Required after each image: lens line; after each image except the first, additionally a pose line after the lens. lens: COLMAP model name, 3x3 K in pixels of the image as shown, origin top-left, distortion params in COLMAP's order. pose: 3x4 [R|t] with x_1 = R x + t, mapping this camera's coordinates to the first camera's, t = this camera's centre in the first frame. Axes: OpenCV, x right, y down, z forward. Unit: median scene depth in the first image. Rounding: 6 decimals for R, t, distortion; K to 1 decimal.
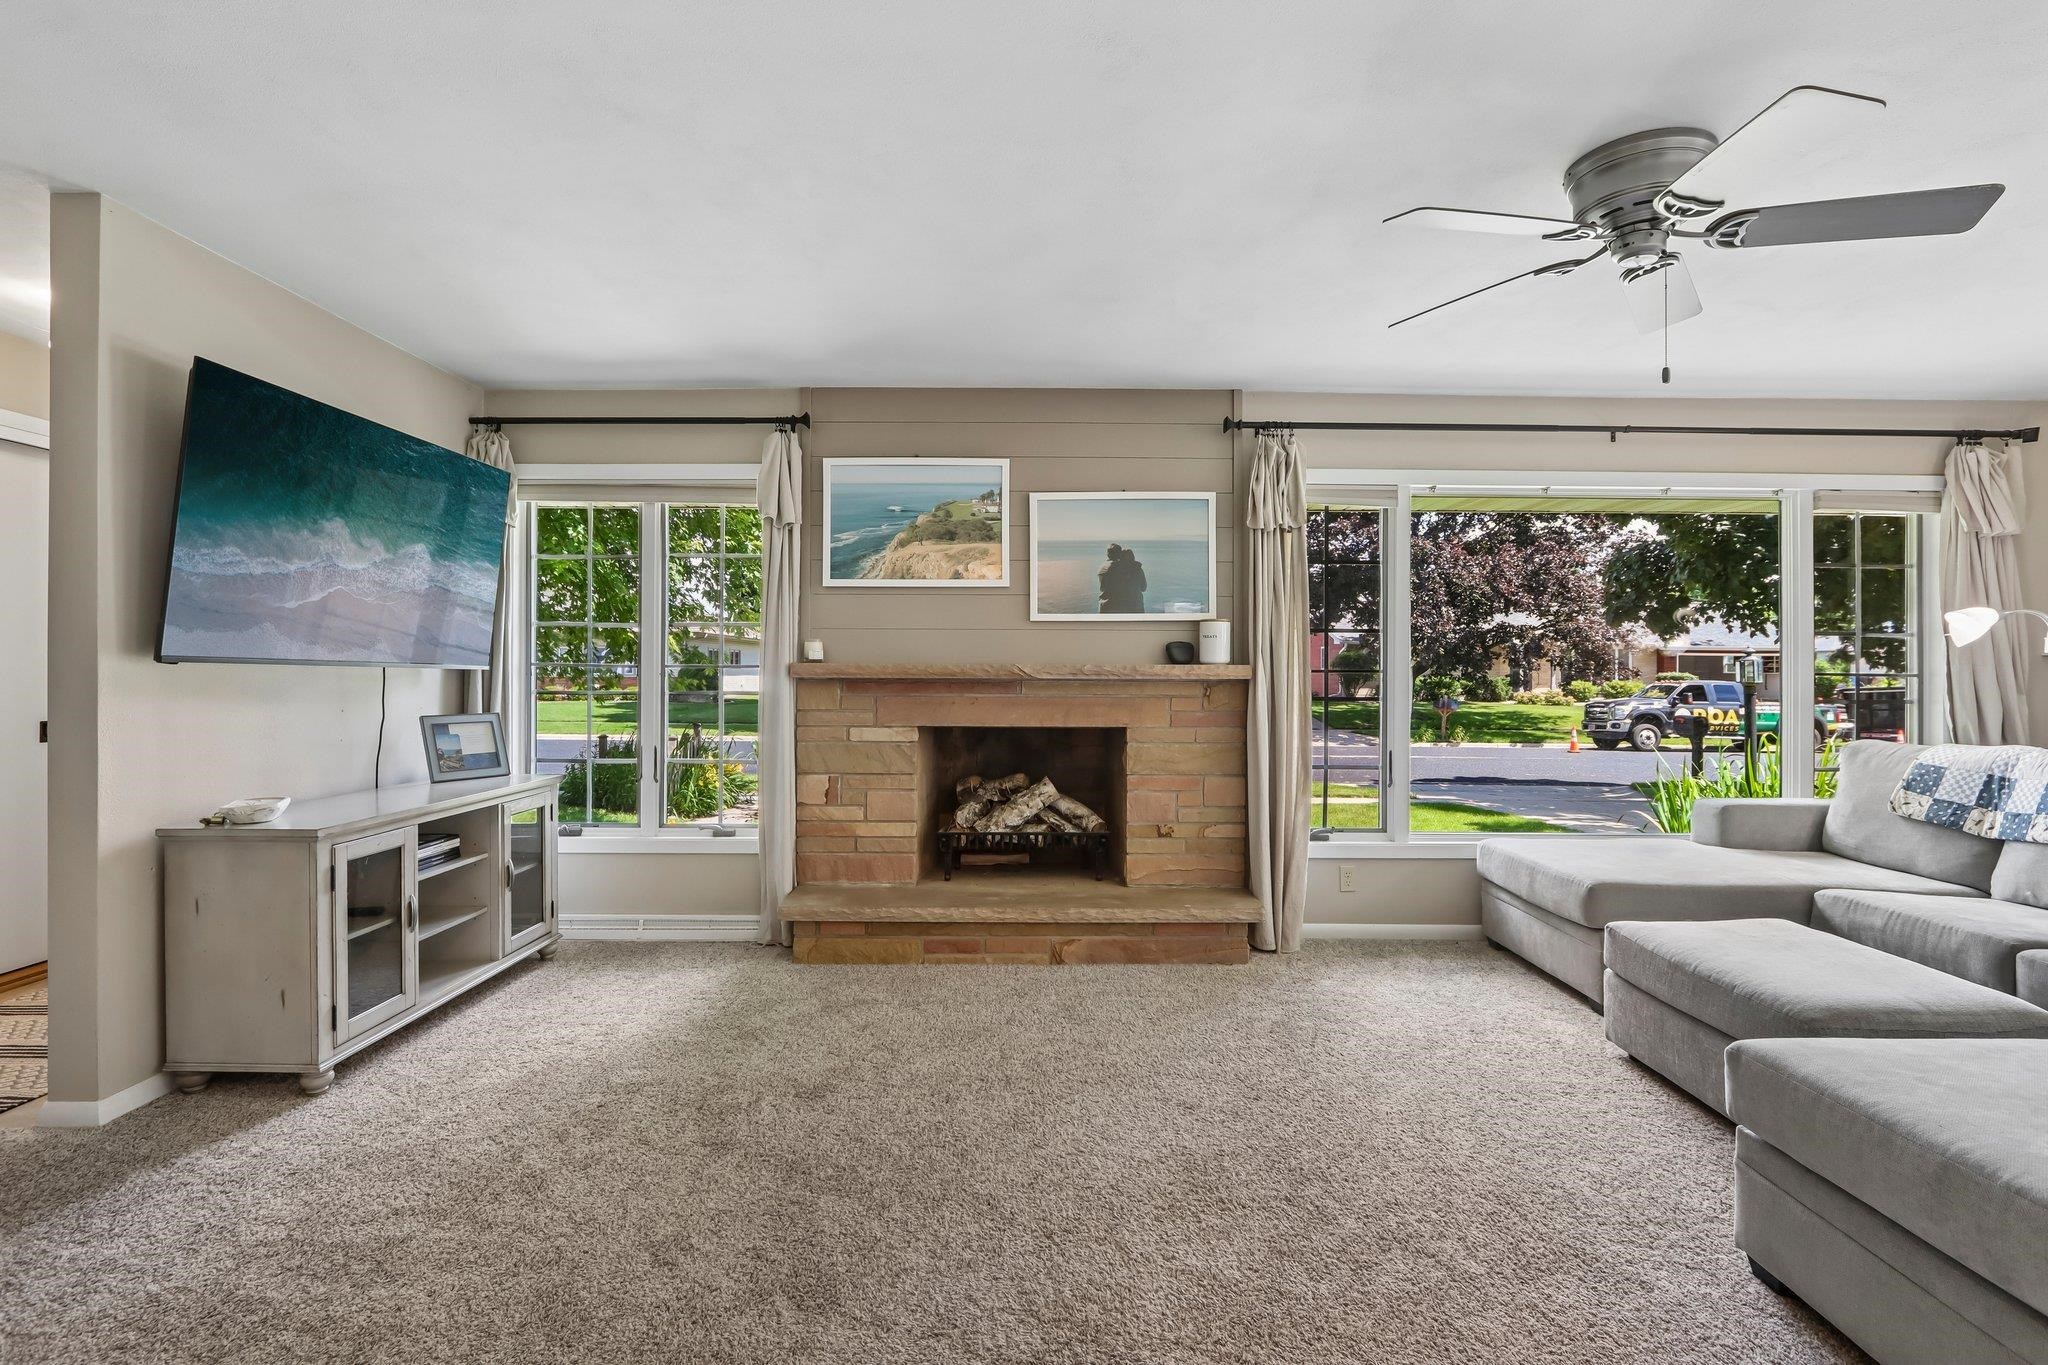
lens RADIAL K [[960.4, 0, 1023.5], [0, 960.4, 672.1], [0, 0, 1]] dist [-0.019625, 0.000248]
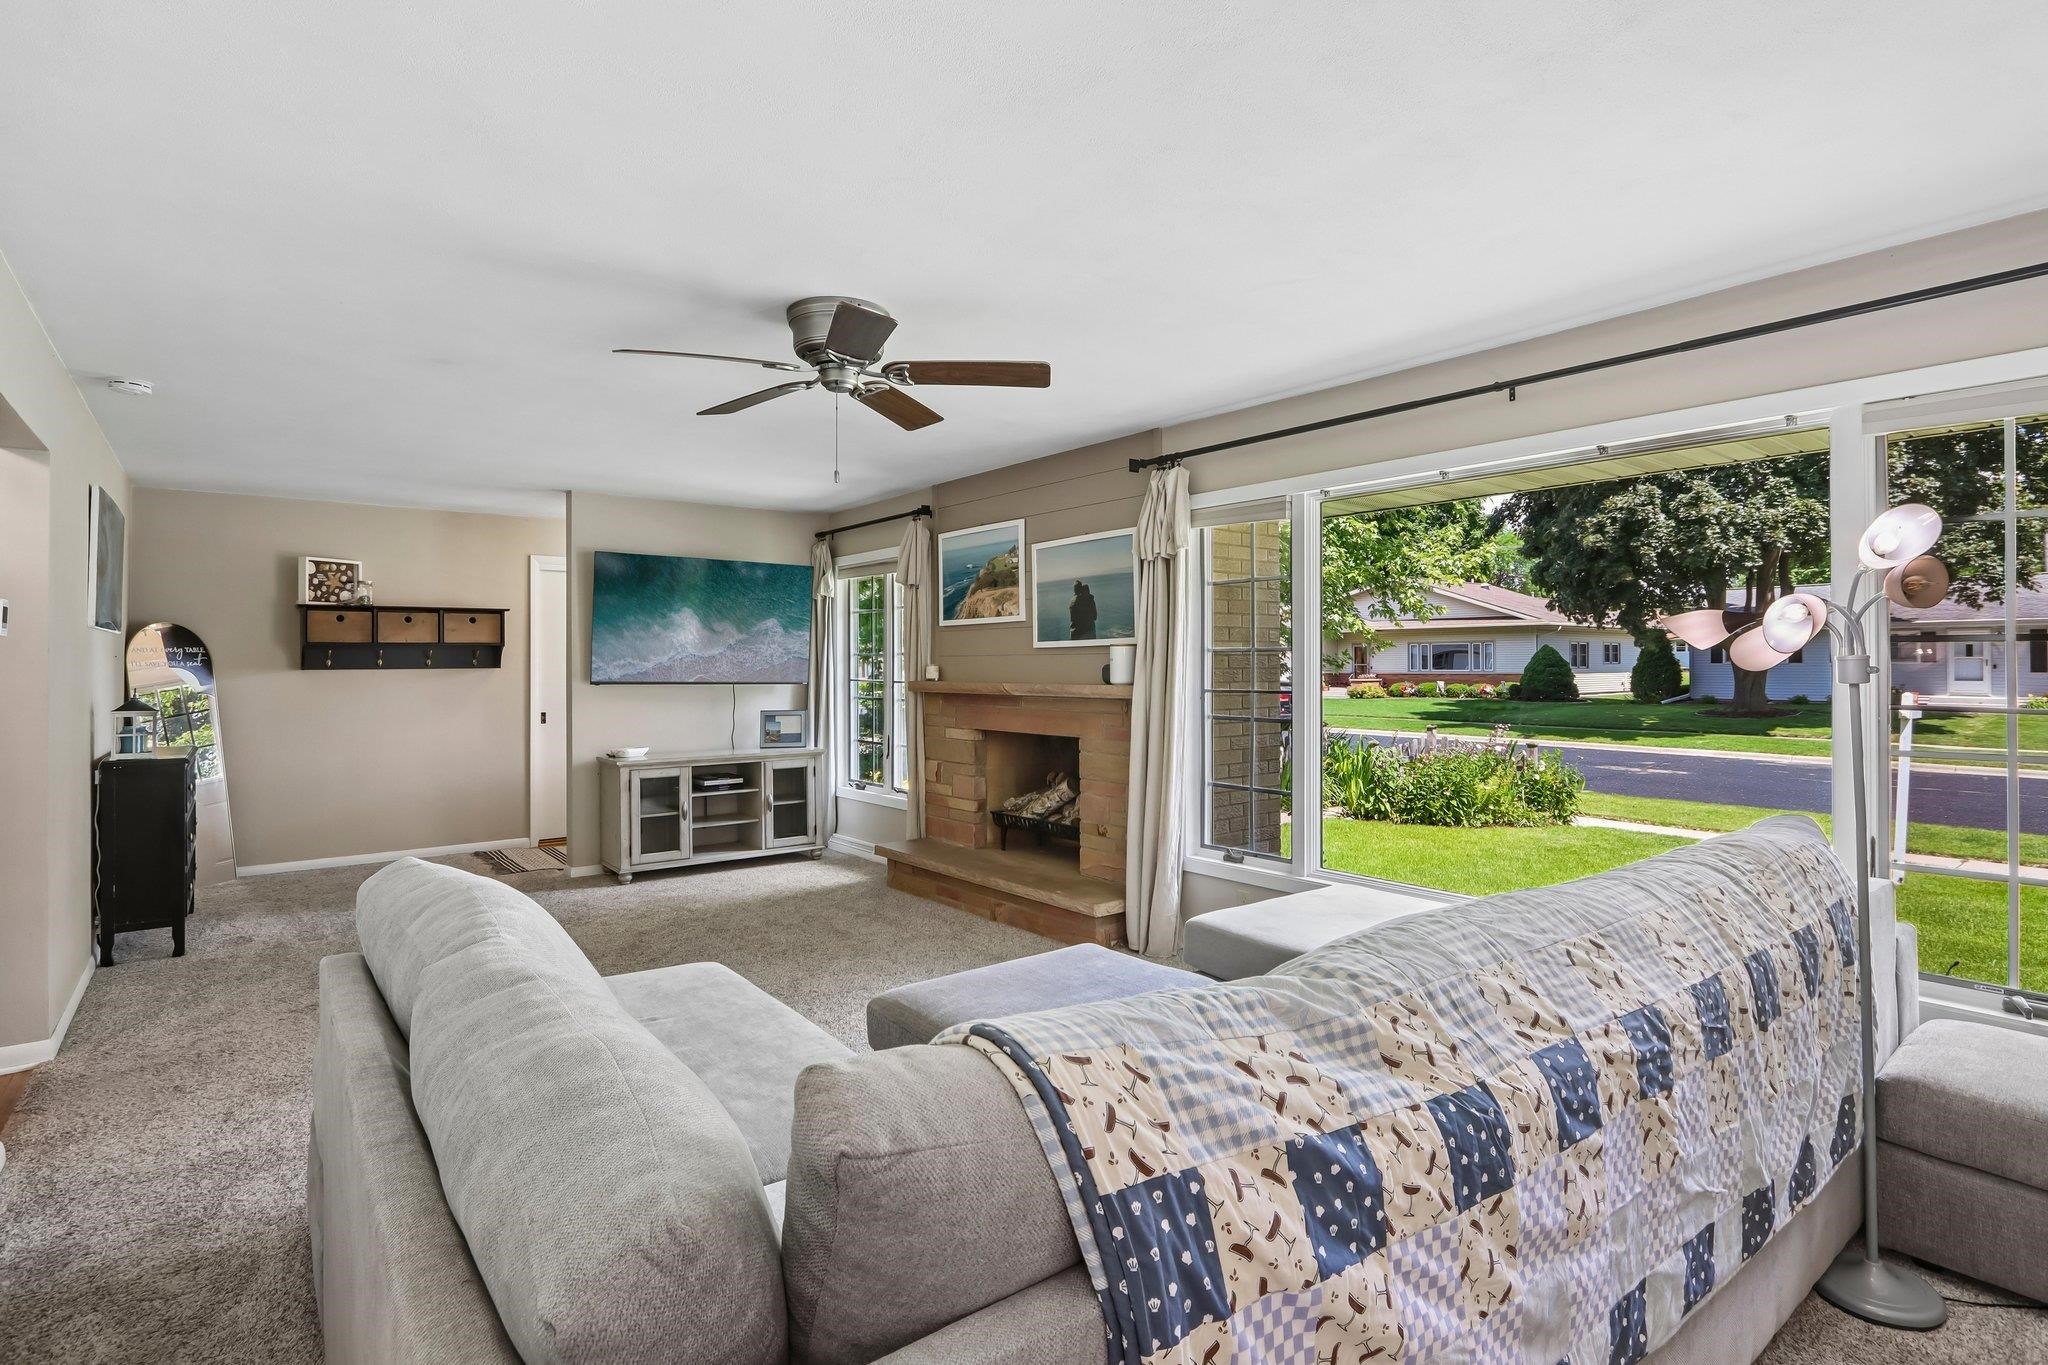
lens RADIAL K [[997.3, 0, 1025.0], [0, 997.3, 671.6], [0, 0, 1]] dist [0.000762, 0.000122]
pose [[0.628707, -0.001429, -0.777641, 1.008623], [0.003195, 0.999995, 0.000746, -0.023917], [0.777636, -0.002953, 0.628708, 0.186802]]
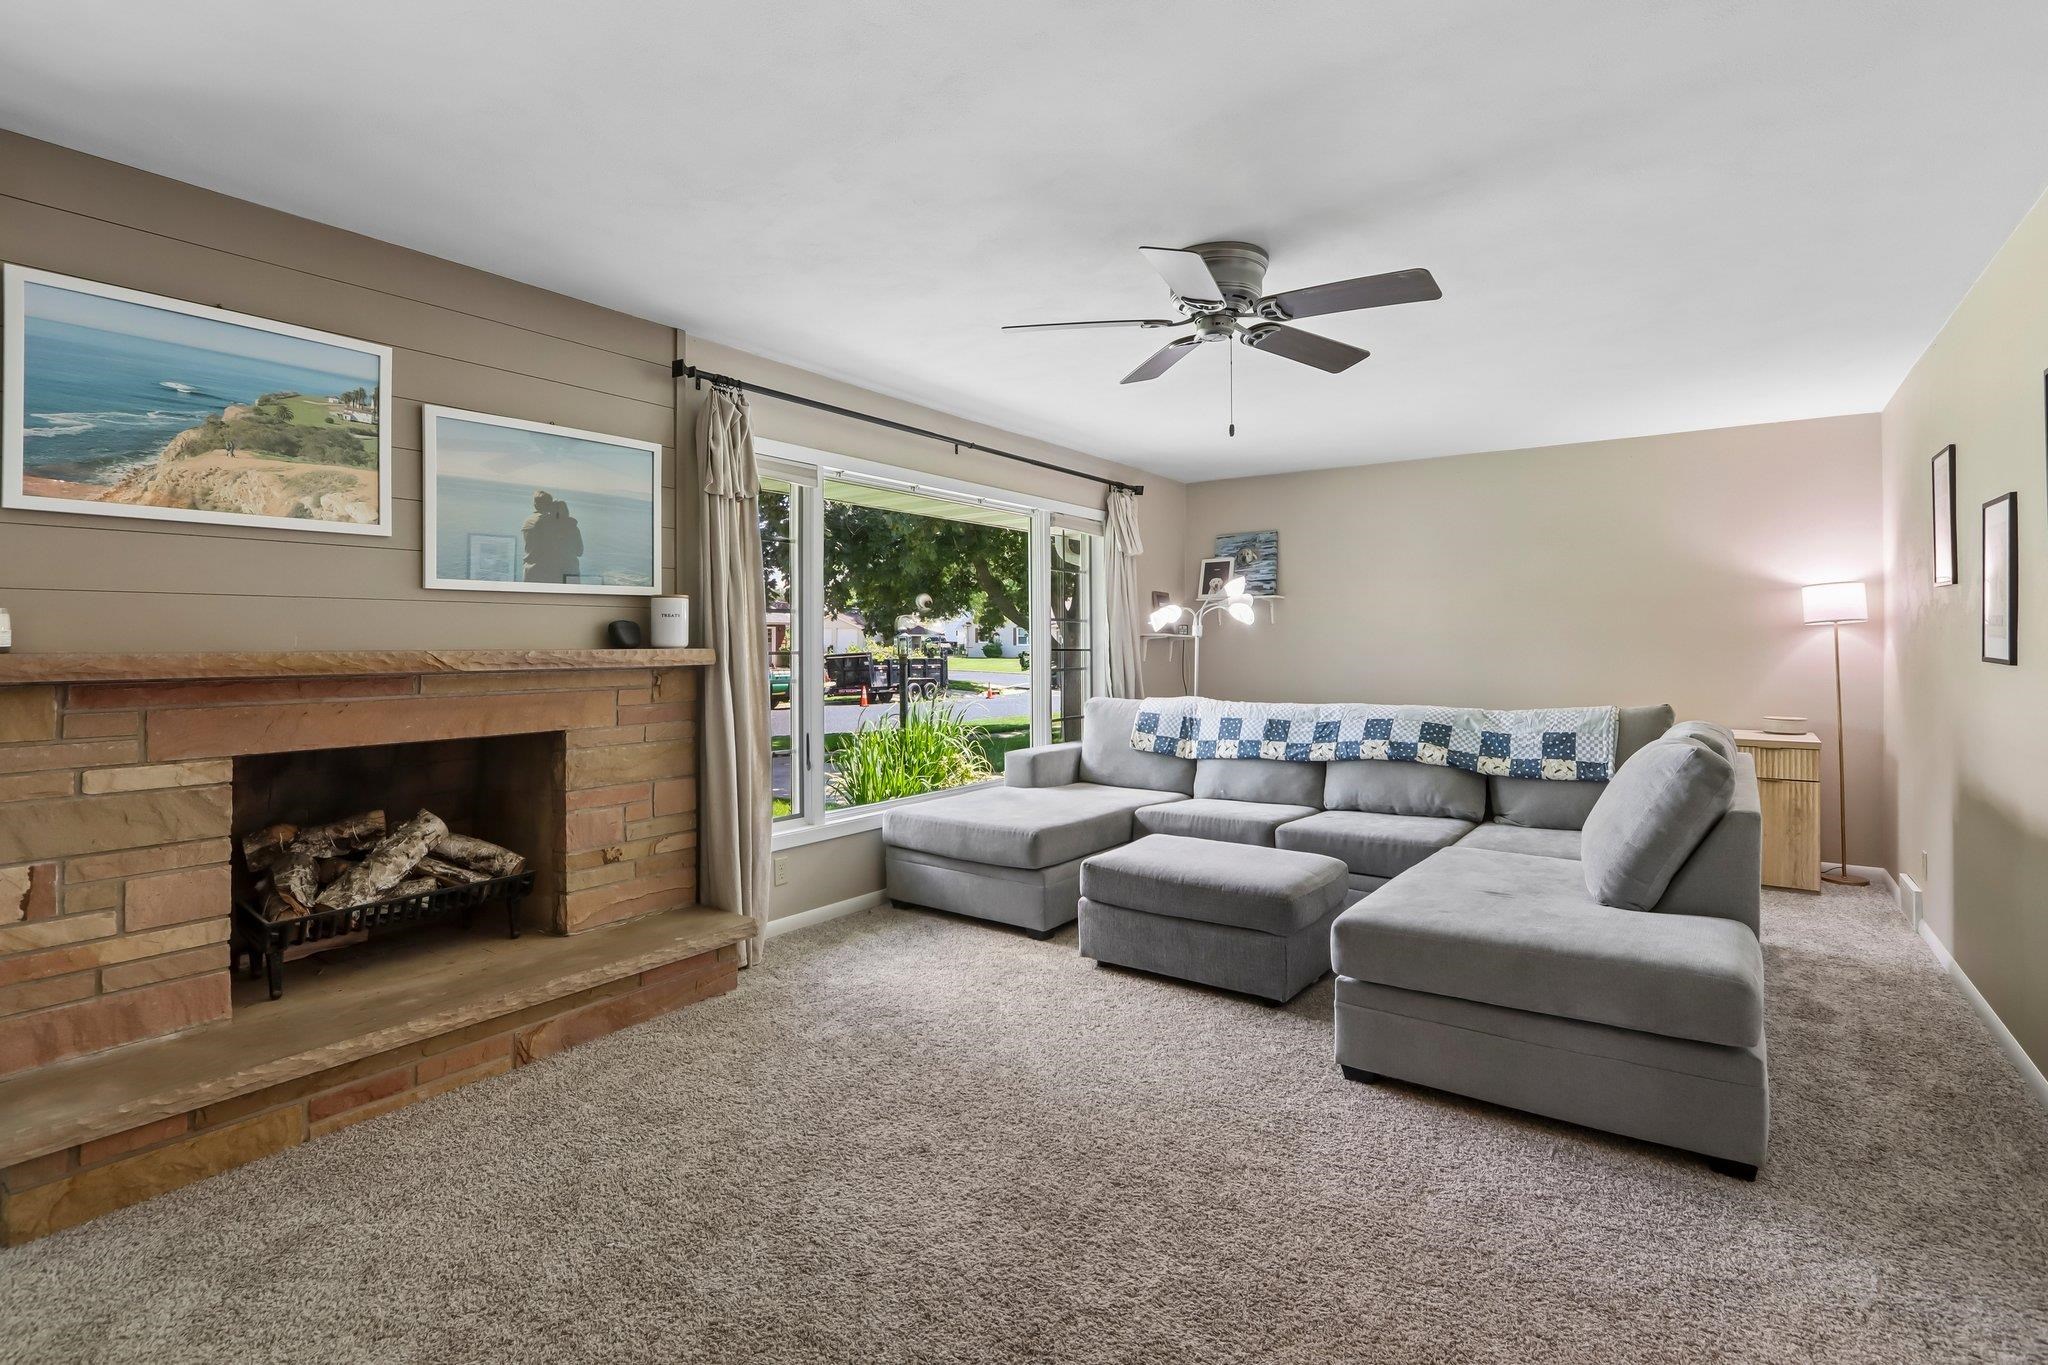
lens RADIAL K [[974.9, 0, 1020.2], [0, 974.9, 636.6], [0, 0, 1]] dist [-0.014300, 0.000463]
pose [[0.578925, -0.002013, 0.815378, -0.319122], [0.006292, 0.999978, -0.001998, -0.014396], [-0.815356, 0.006287, 0.578925, 0.246827]]
